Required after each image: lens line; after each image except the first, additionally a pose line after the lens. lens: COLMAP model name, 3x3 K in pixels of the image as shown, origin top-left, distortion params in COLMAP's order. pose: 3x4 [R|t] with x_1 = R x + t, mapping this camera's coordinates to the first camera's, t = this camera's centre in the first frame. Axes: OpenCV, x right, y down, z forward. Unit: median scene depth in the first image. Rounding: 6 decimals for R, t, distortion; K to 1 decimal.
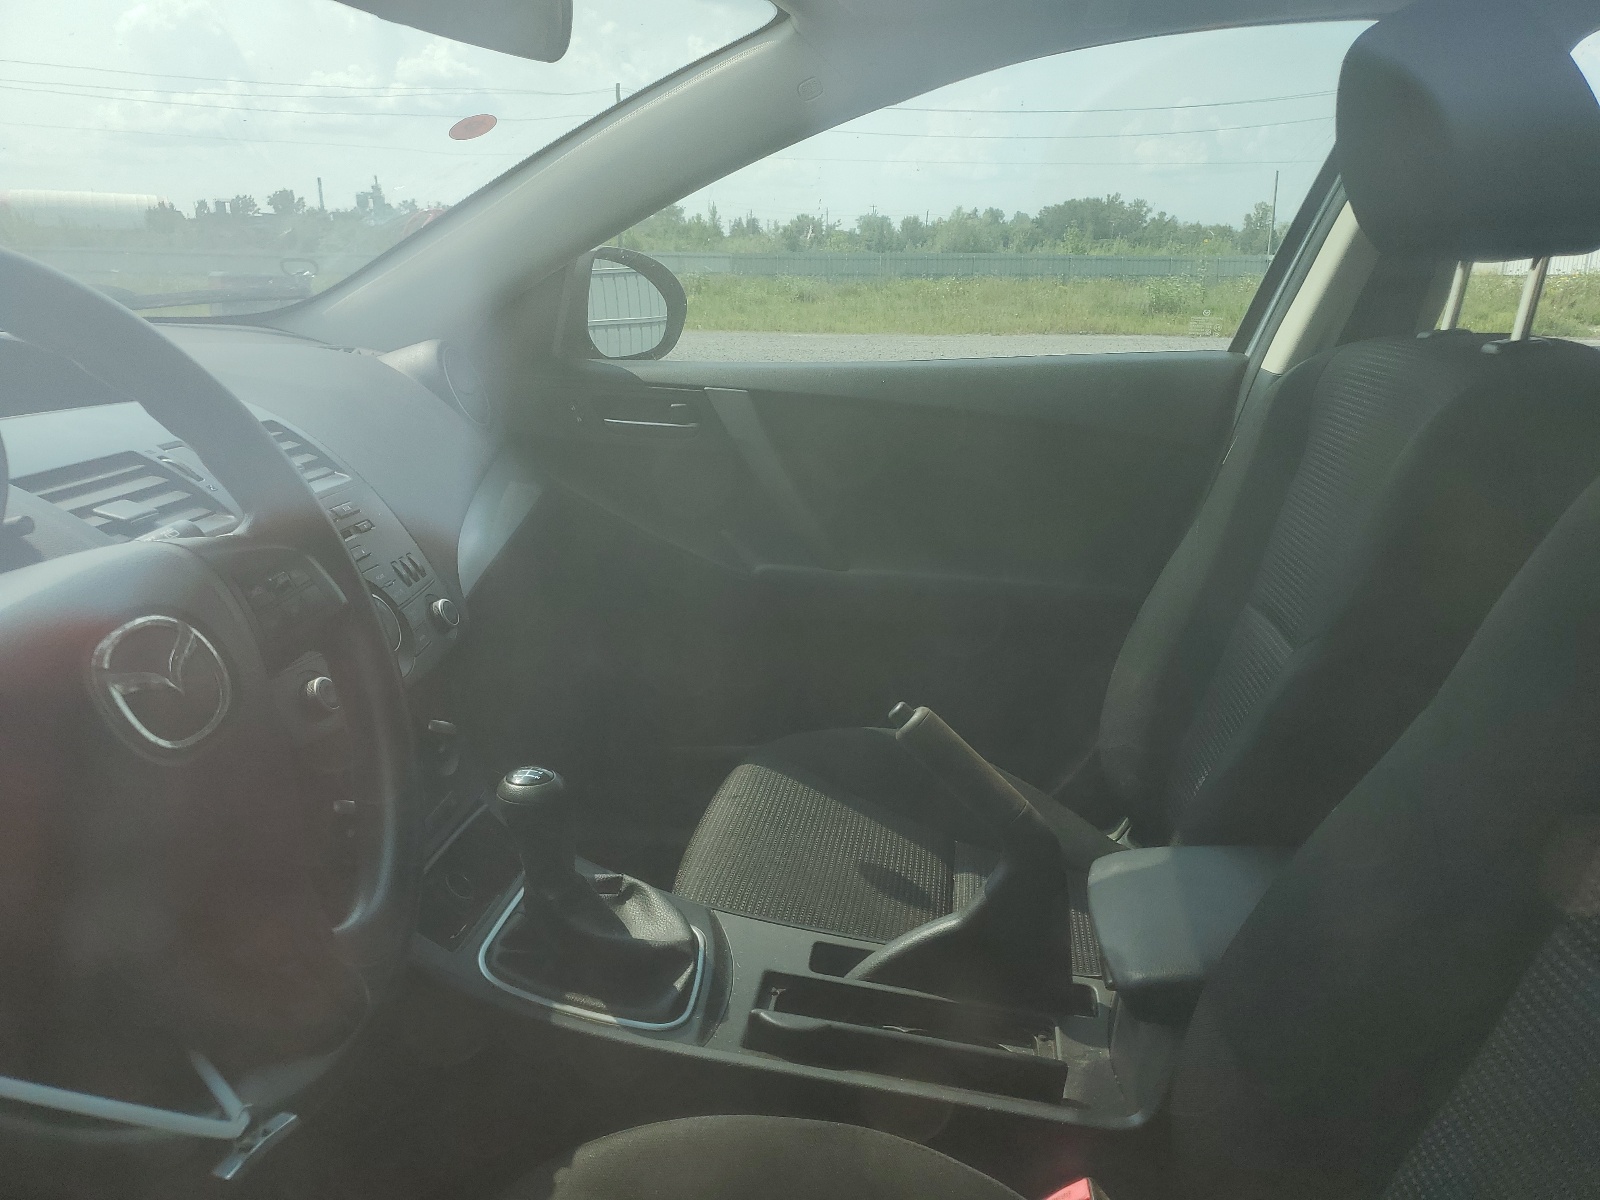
lens RADIAL K [[1213.0, 0, 801.2], [0, 1213.0, 597.8], [0, 0, 1]] dist [0.000760, -0.006683]
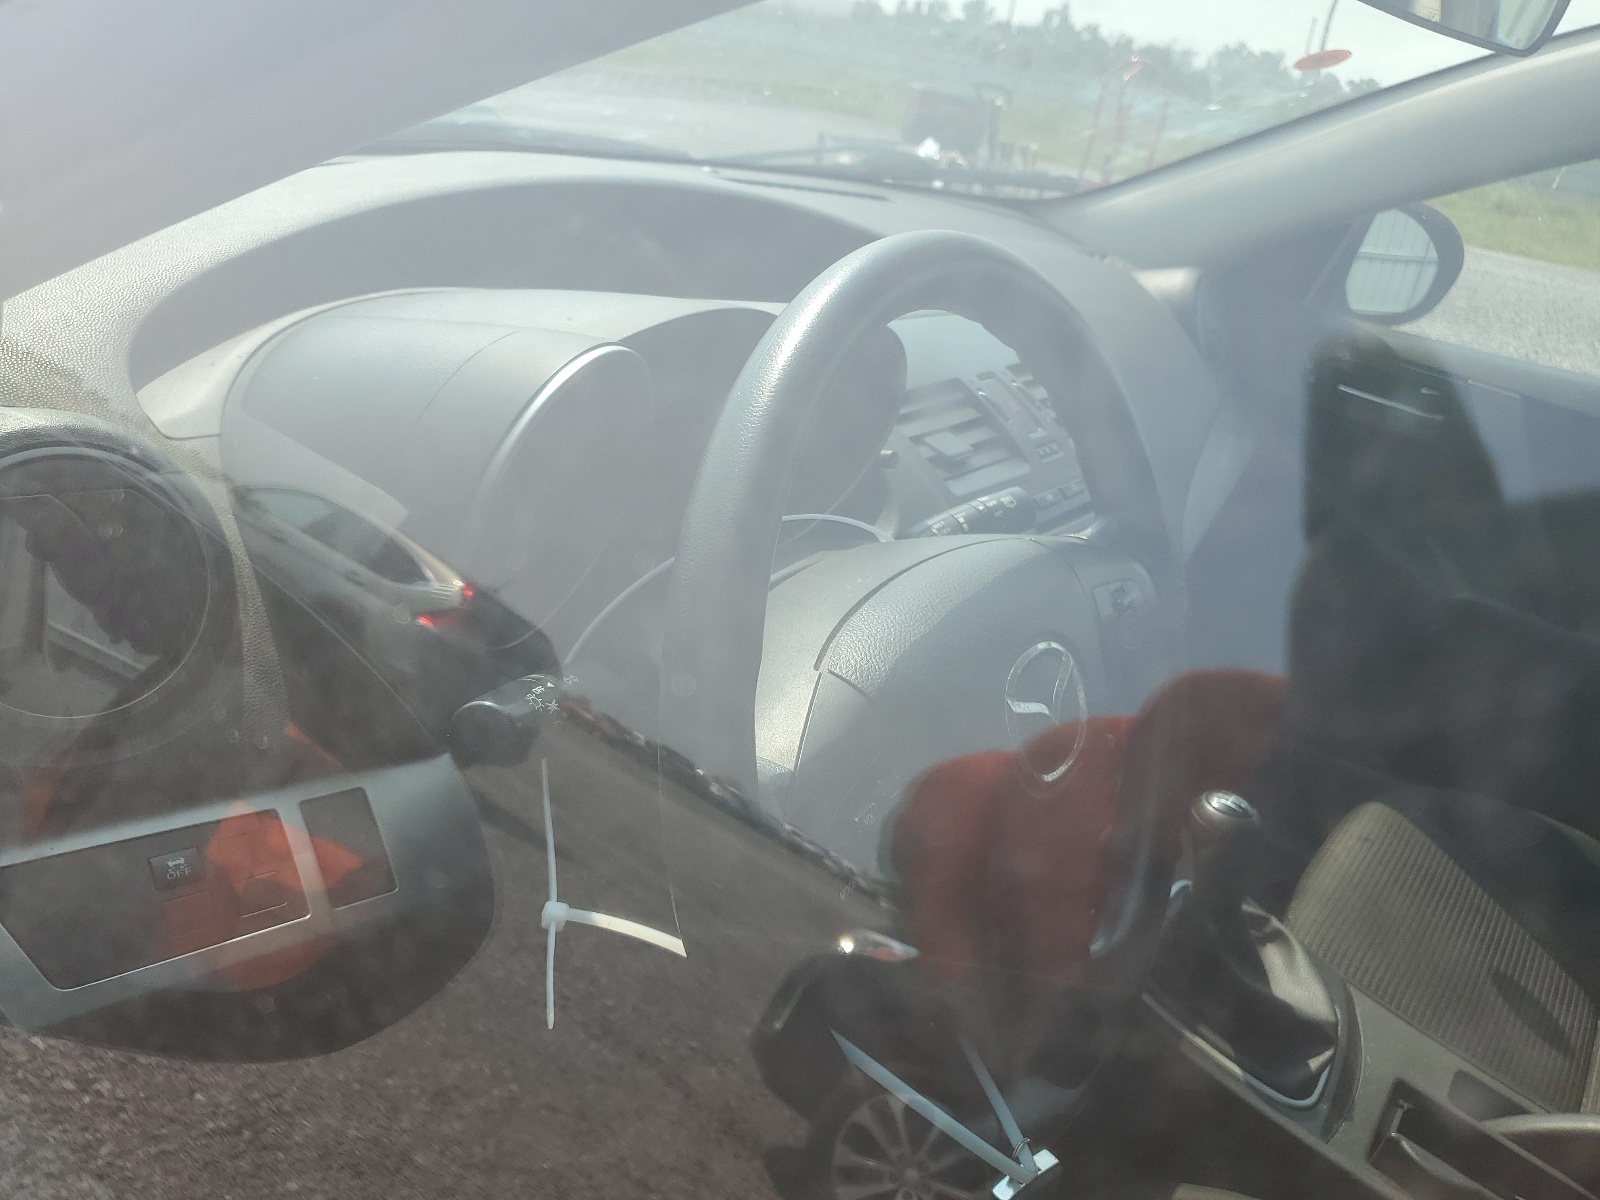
lens RADIAL K [[1213.0, 0, 802.4], [0, 1213.0, 600.3], [0, 0, 1]] dist [0.000760, -0.006683]
pose [[0.869461, 0.318443, -0.377665, -0.198275], [-0.267819, 0.946258, 0.181300, -0.086347], [0.415103, -0.056488, 0.908019, -0.005876]]
